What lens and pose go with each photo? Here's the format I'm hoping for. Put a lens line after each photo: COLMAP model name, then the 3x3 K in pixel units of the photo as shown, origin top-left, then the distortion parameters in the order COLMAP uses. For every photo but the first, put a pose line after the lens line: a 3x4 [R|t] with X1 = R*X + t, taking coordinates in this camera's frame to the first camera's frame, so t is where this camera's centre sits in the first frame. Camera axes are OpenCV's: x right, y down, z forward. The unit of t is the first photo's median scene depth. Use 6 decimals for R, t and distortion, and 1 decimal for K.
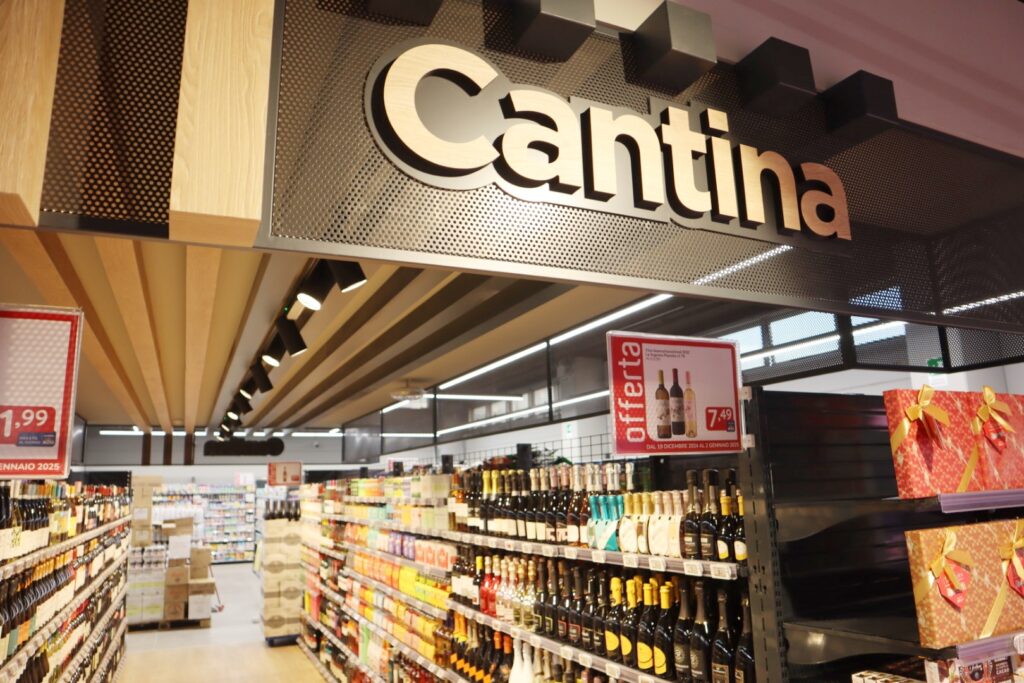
lens RADIAL K [[721.1, 0, 512.0], [0, 721.1, 341.5], [0, 0, 1]] dist [-0.112006, 0.073869]
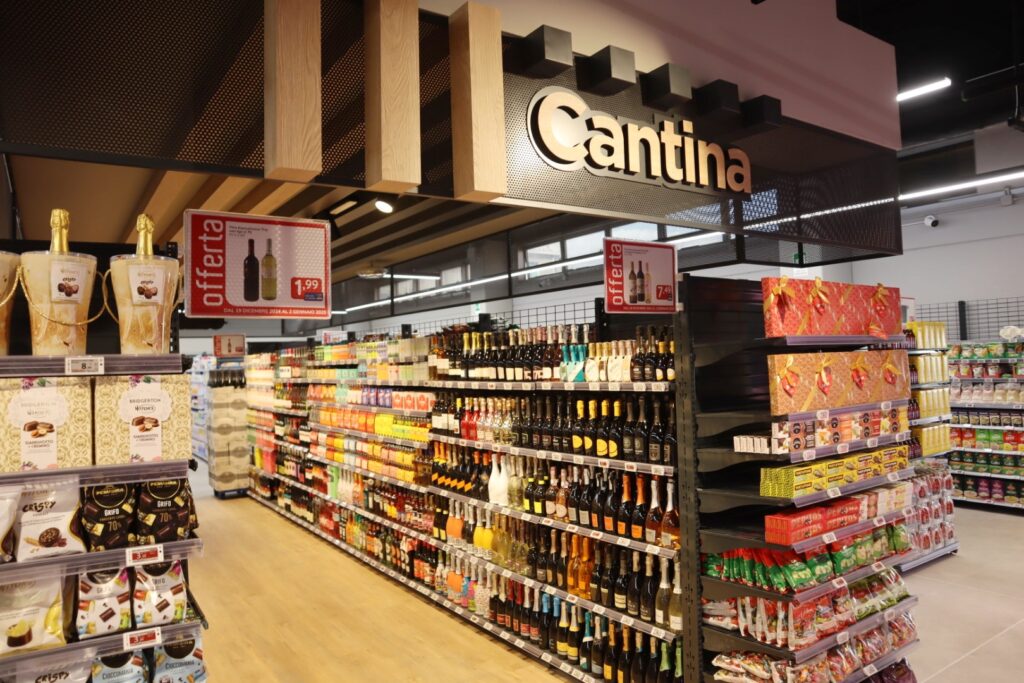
lens RADIAL K [[721.1, 0, 512.0], [0, 721.1, 341.5], [0, 0, 1]] dist [-0.112006, 0.073869]
pose [[0.987913, 0.004551, 0.154941, -0.272445], [-0.030036, 0.986244, 0.162545, -0.032923], [-0.152069, -0.165234, 0.974460, -0.499536]]
